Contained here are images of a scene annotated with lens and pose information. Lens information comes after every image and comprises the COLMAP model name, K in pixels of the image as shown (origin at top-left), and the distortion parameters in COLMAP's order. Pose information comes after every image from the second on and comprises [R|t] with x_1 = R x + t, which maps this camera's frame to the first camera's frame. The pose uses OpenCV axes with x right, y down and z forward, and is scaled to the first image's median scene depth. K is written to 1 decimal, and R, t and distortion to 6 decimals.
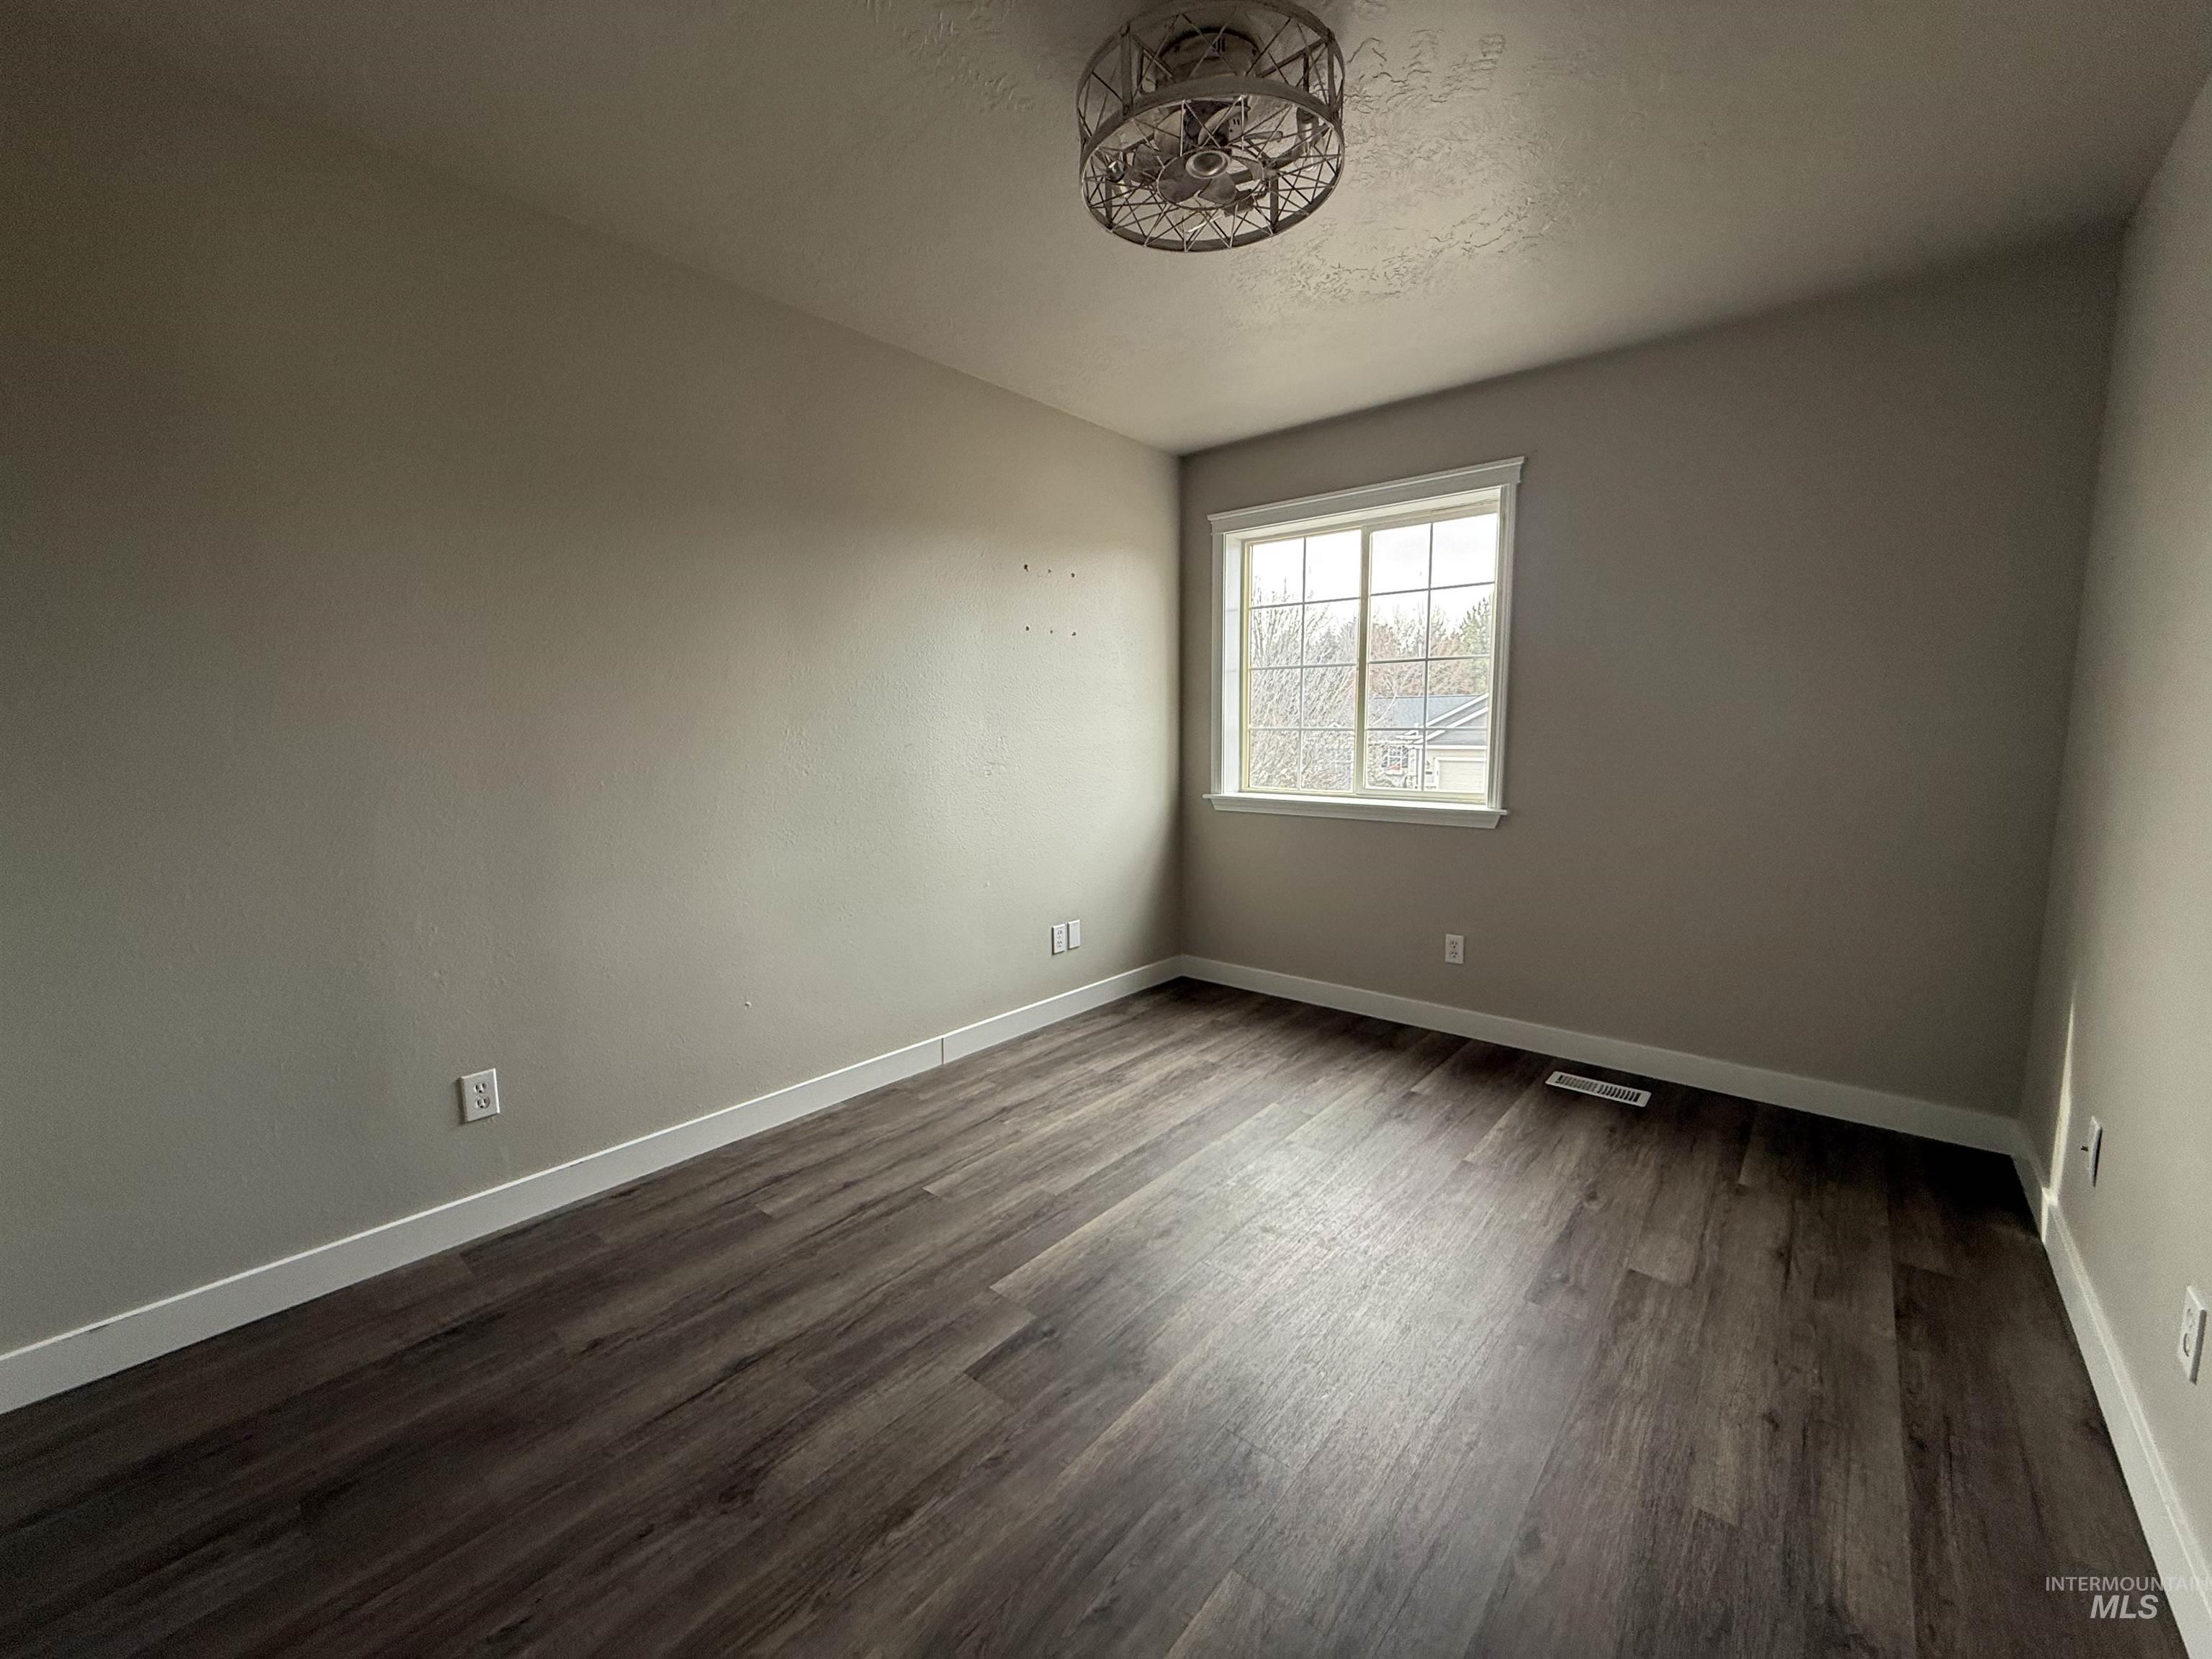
lens RADIAL K [[879.4, 0, 1101.5], [0, 879.4, 819.6], [0, 0, 1]] dist [-0.002086, 0.000832]
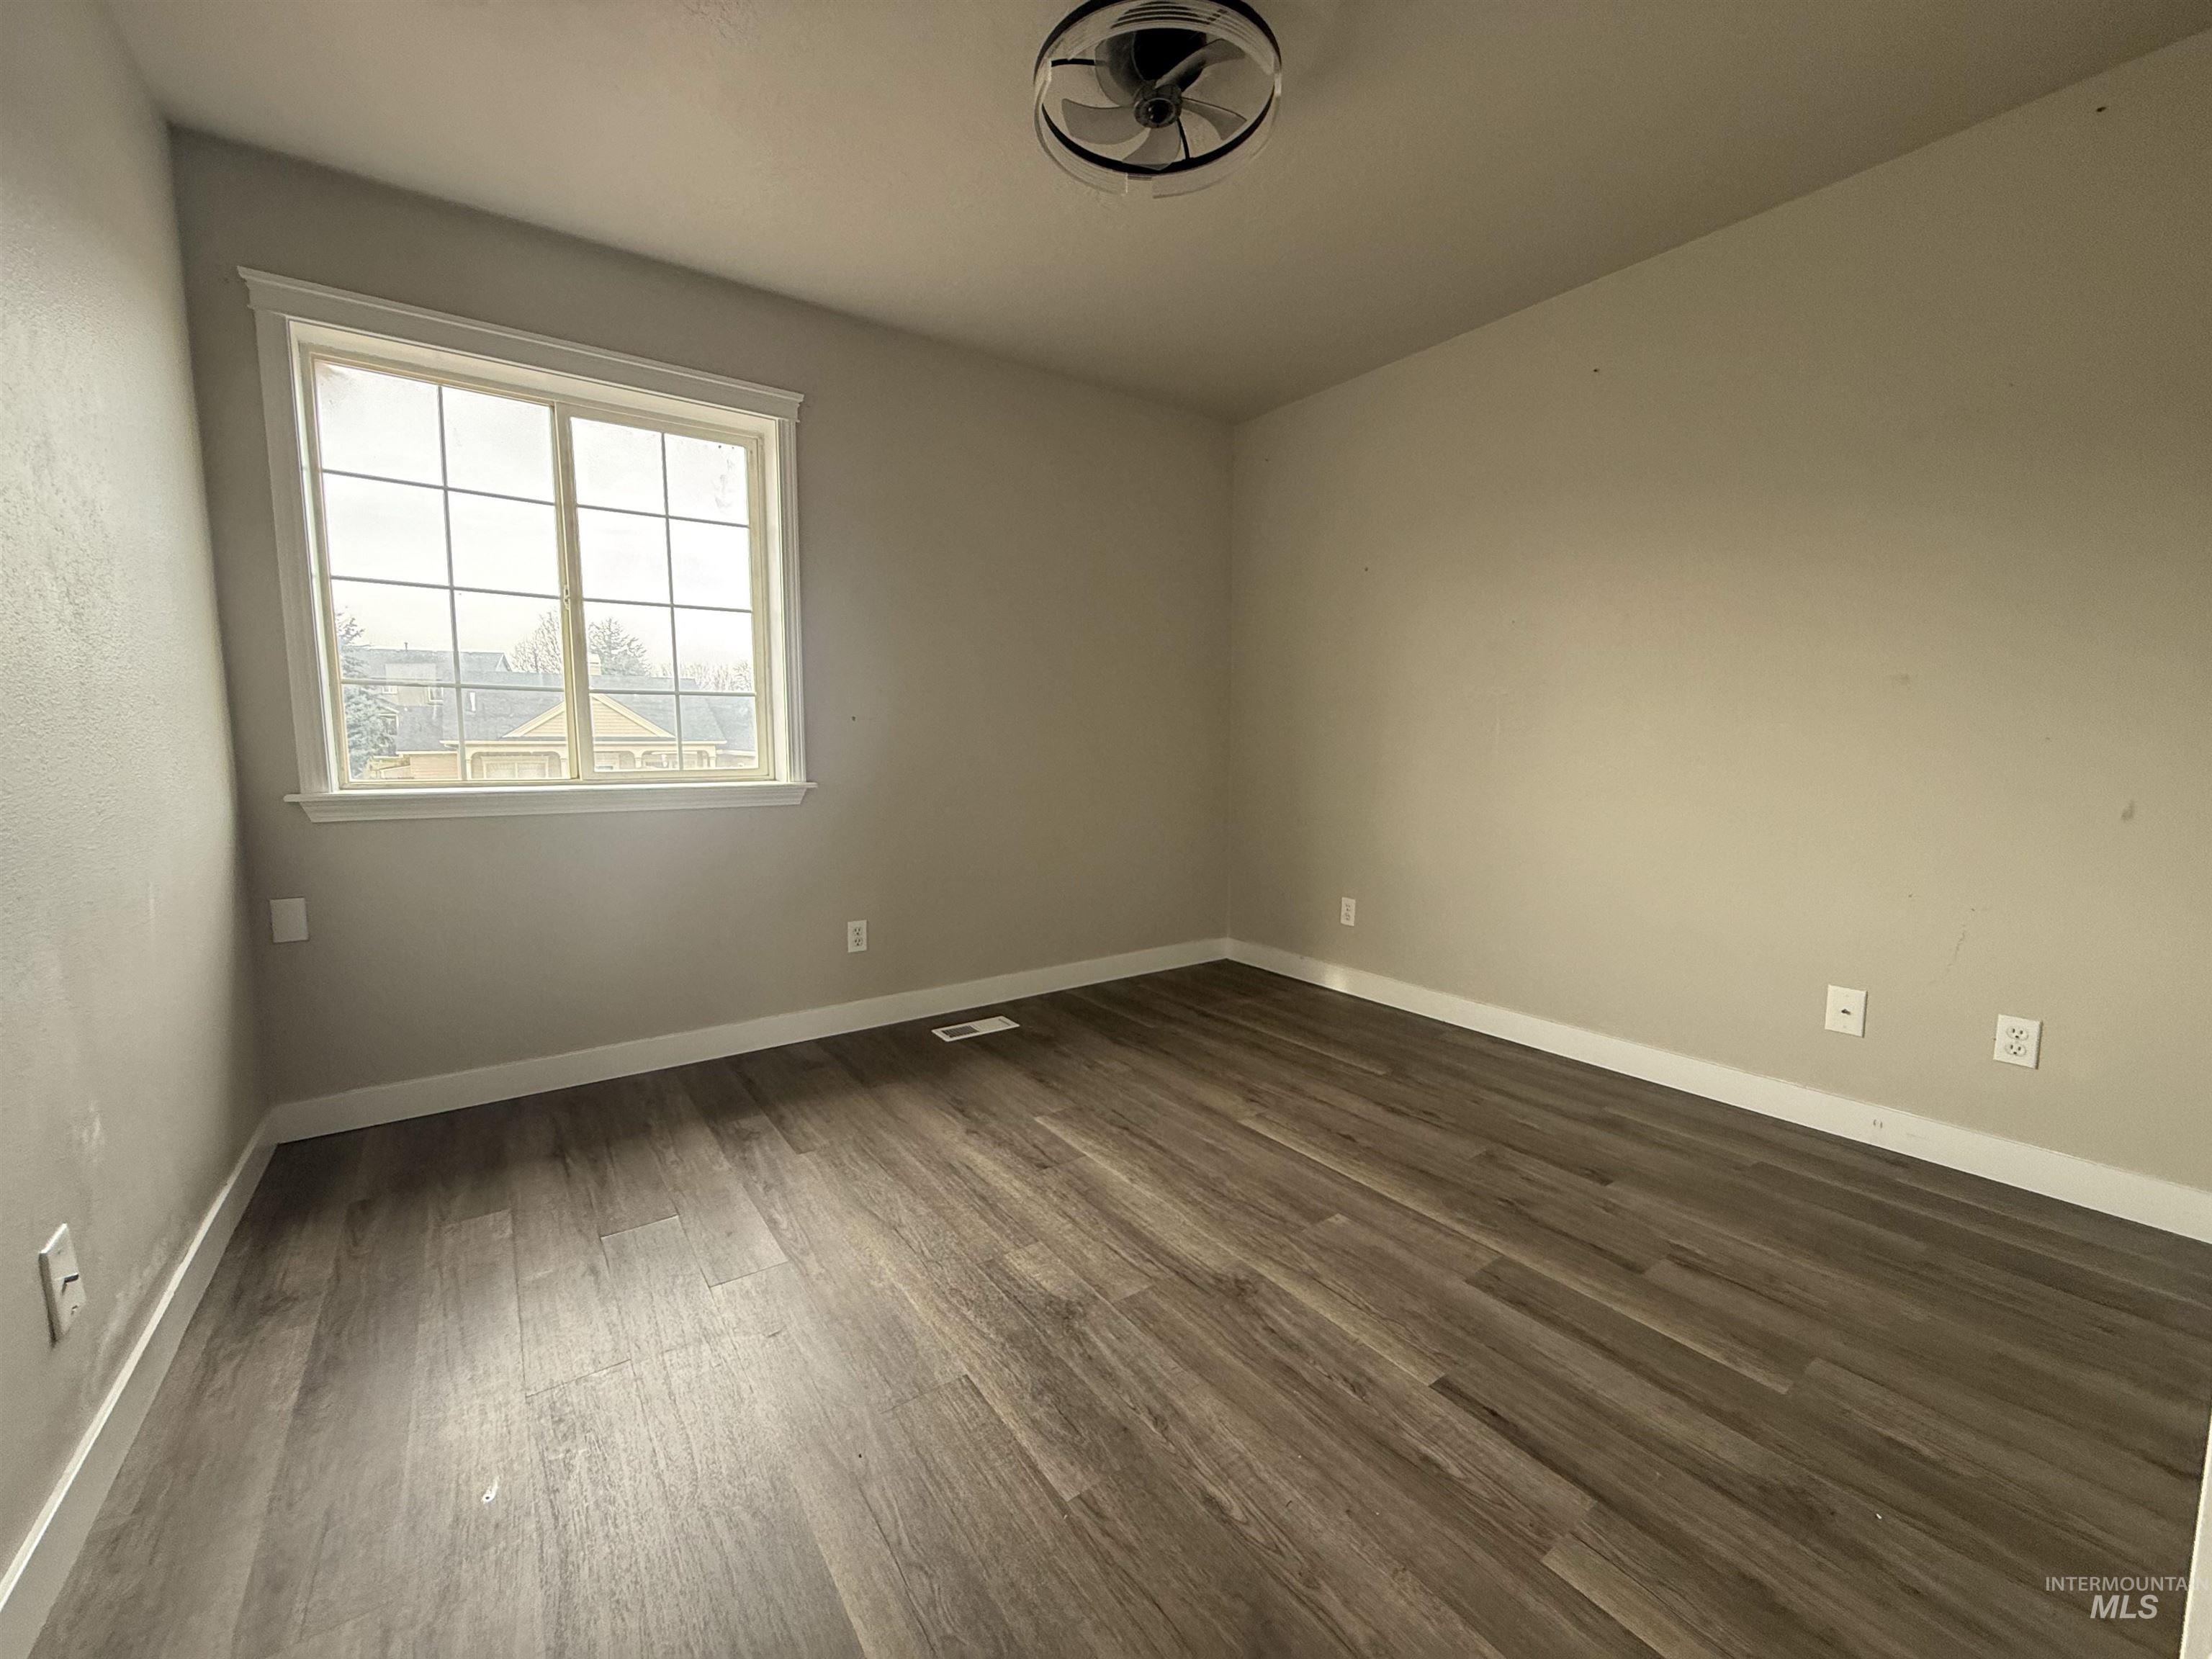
lens RADIAL K [[879.4, 0, 1112.9], [0, 879.4, 827.7], [0, 0, 1]] dist [-0.002086, 0.000832]
pose [[0.249795, -0.100839, 0.963034, -0.308694], [0.097664, 0.992115, 0.078552, -0.005347], [-0.963361, 0.074431, 0.257673, 0.411951]]
